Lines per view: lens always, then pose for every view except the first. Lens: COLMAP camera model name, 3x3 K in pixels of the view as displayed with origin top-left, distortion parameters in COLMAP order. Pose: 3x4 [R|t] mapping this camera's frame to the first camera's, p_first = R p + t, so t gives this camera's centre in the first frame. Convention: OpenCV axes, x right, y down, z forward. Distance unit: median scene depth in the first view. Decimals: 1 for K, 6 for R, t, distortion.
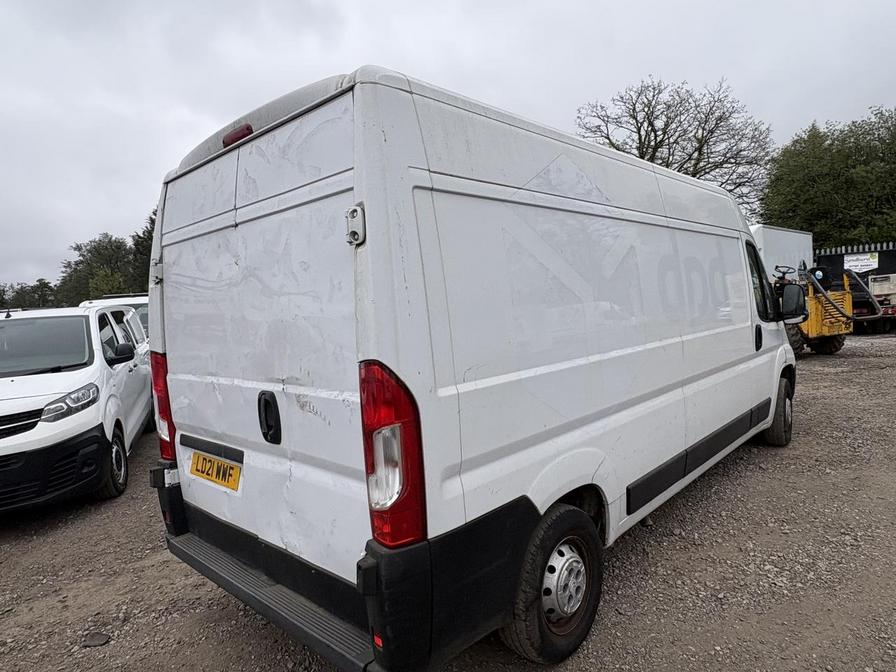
lens RADIAL K [[554.1, 0, 448.0], [0, 554.1, 336.0], [0, 0, 1]] dist [-0.016564, -0.000055]
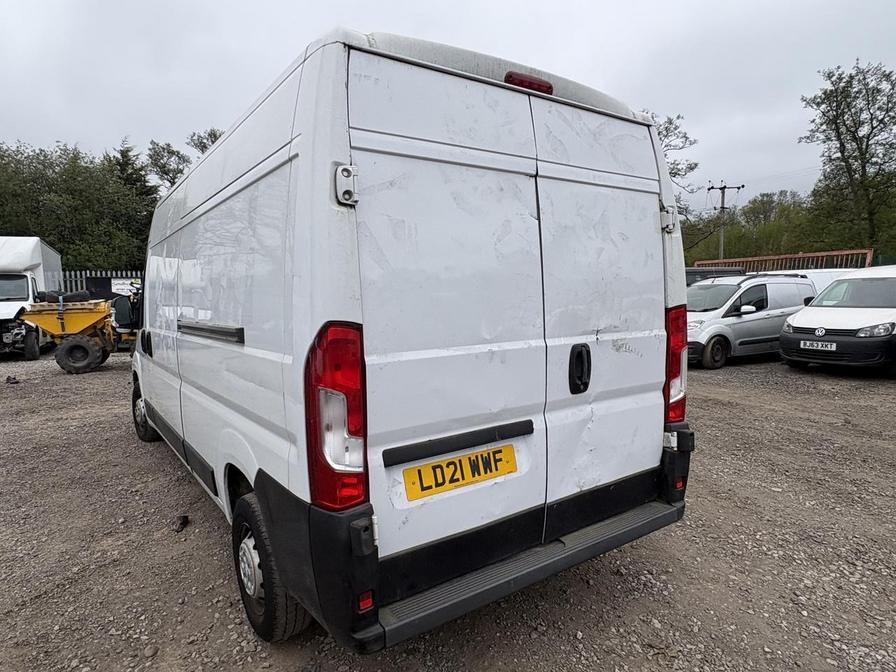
lens RADIAL K [[554.1, 0, 448.0], [0, 554.1, 336.0], [0, 0, 1]] dist [-0.016564, -0.000055]
pose [[0.200350, -0.014733, 0.979614, -1.402932], [0.069366, 0.997591, 0.000817, 0.064417], [-0.977266, 0.067788, 0.200890, 1.015164]]
